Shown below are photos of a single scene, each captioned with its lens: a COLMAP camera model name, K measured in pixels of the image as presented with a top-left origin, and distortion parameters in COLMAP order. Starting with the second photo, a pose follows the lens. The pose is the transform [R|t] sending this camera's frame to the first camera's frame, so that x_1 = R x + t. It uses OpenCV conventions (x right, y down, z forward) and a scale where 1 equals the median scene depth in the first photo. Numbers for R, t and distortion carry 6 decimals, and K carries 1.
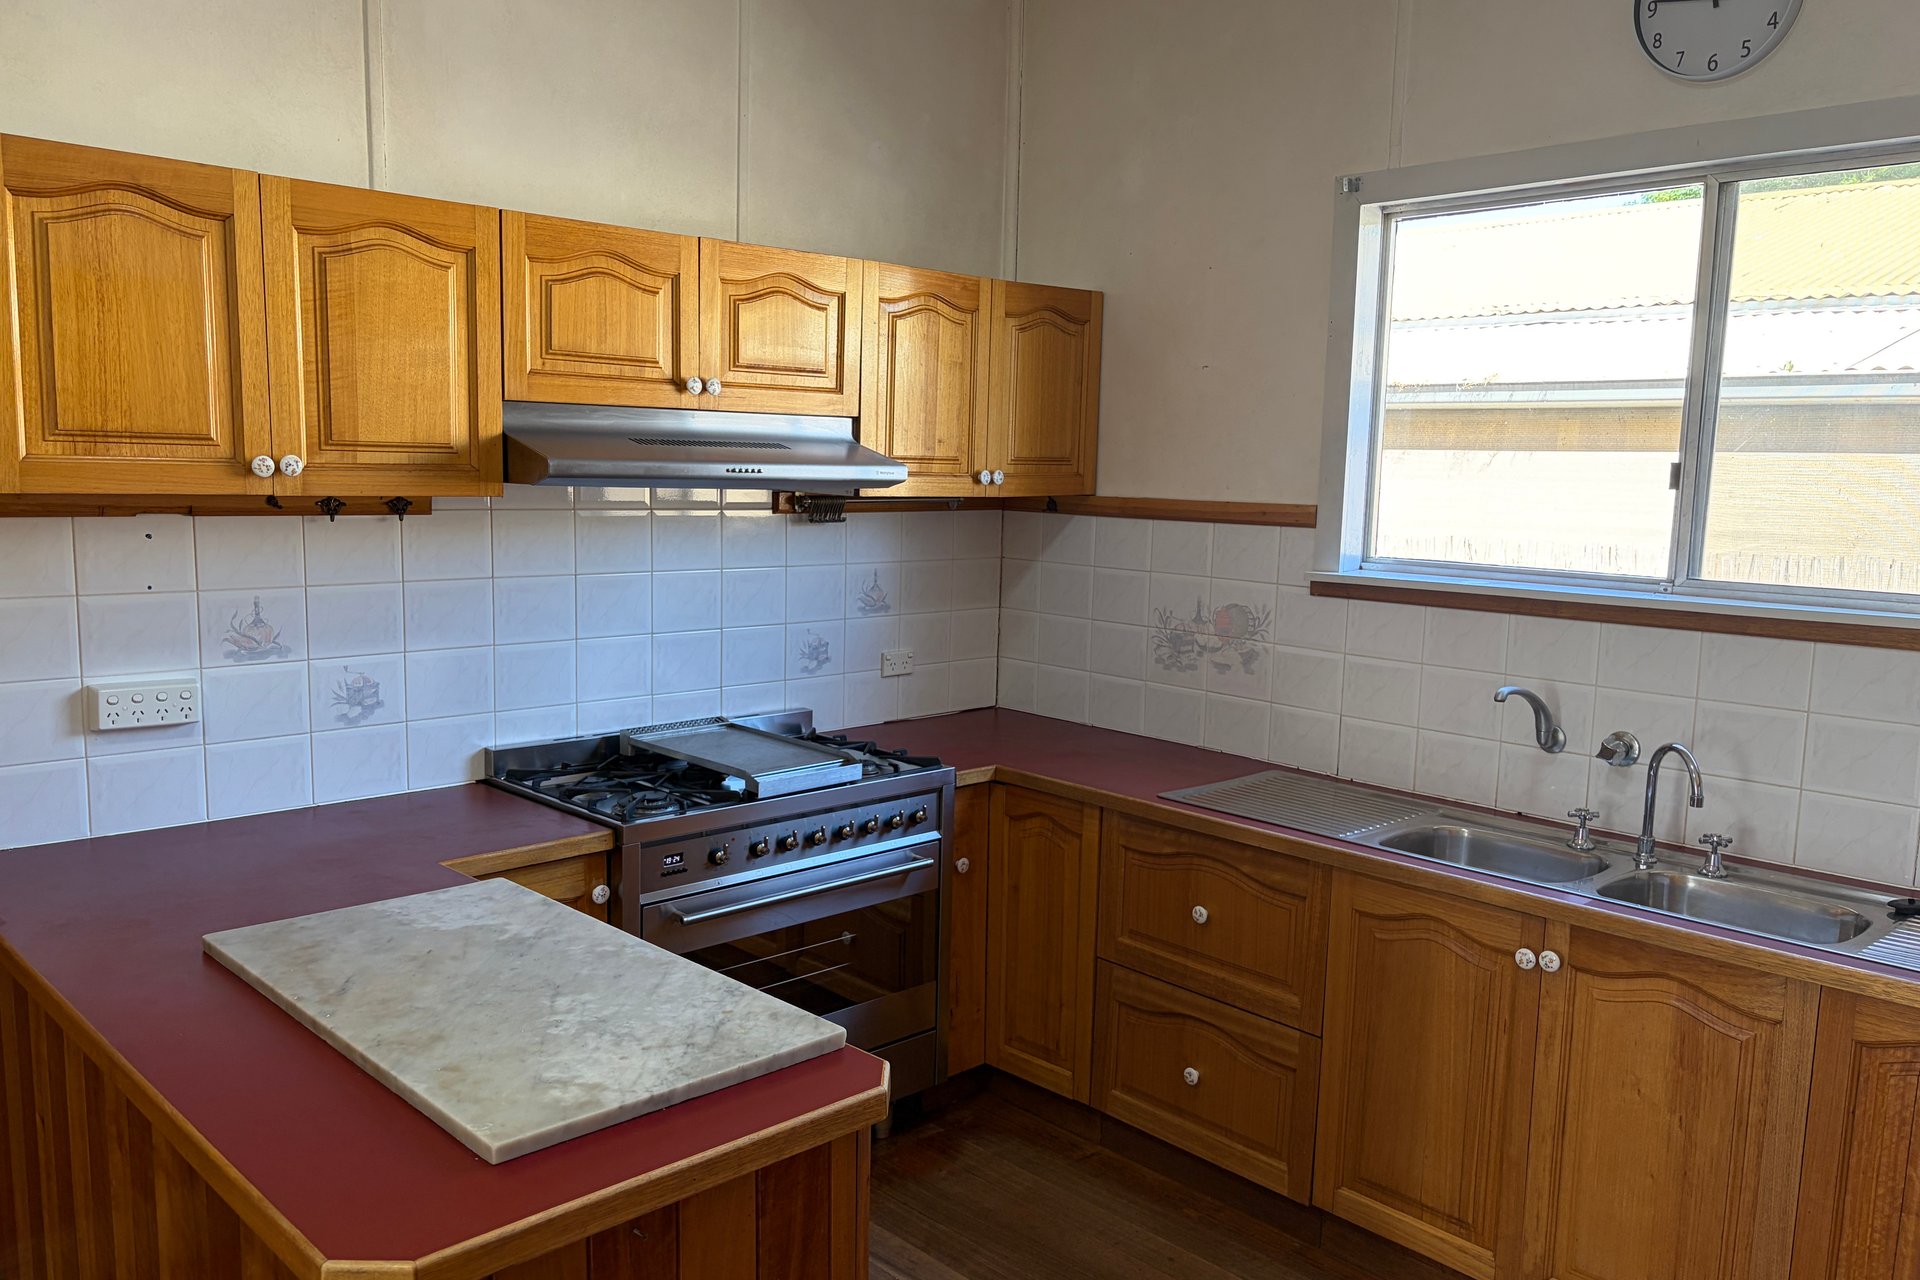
lens RADIAL K [[1420.4, 0, 960.0], [0, 1420.4, 640.0], [0, 0, 1]] dist [0.081732, -0.170064]
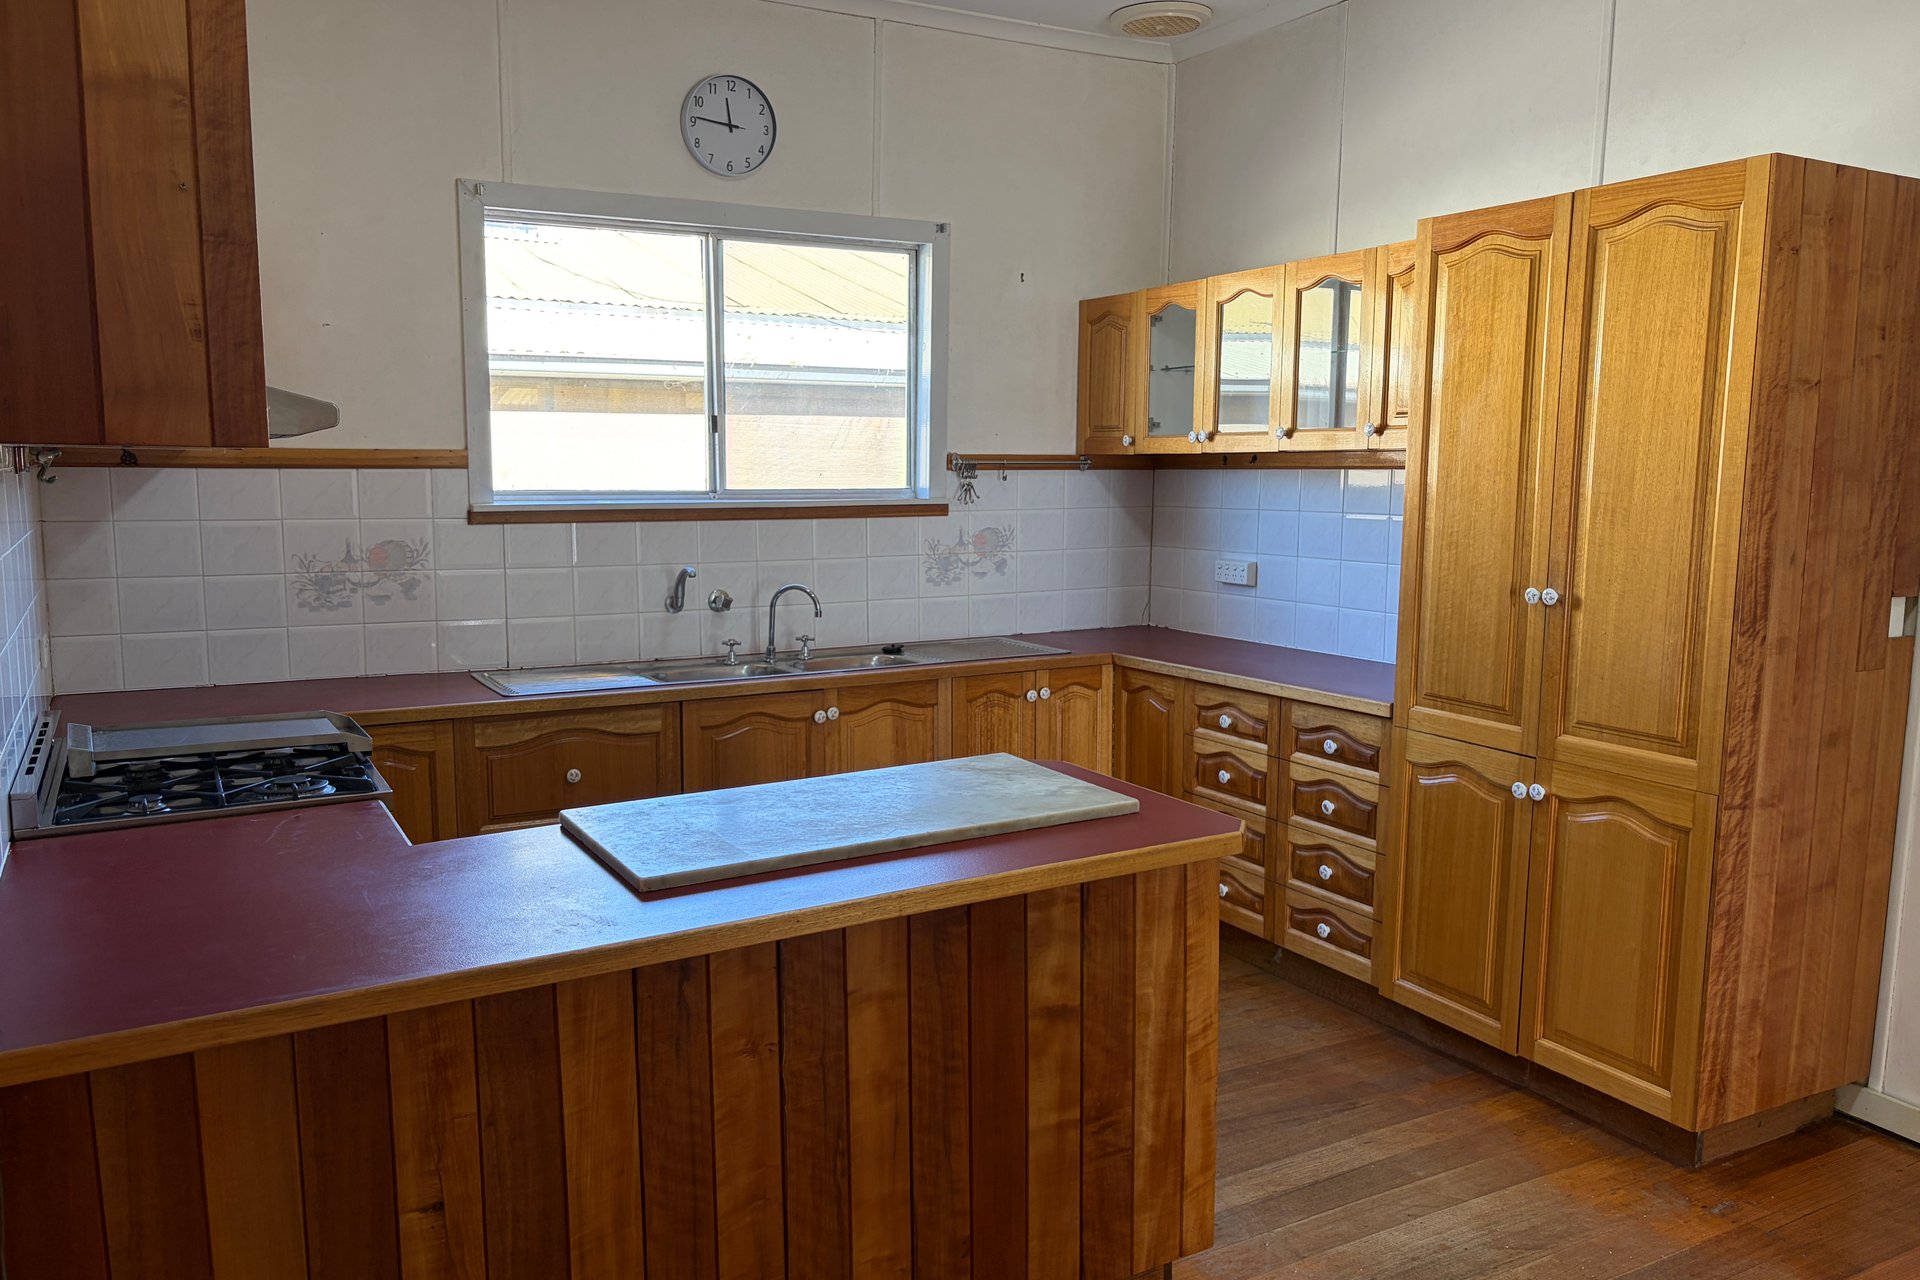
lens RADIAL K [[1408.9, 0, 960.0], [0, 1408.9, 640.0], [0, 0, 1]] dist [0.002103, 0.000184]
pose [[0.249076, -0.144391, 0.957660, -0.847621], [0.117760, 0.986002, 0.118036, -0.028788], [-0.961298, 0.083374, 0.262593, 0.314871]]
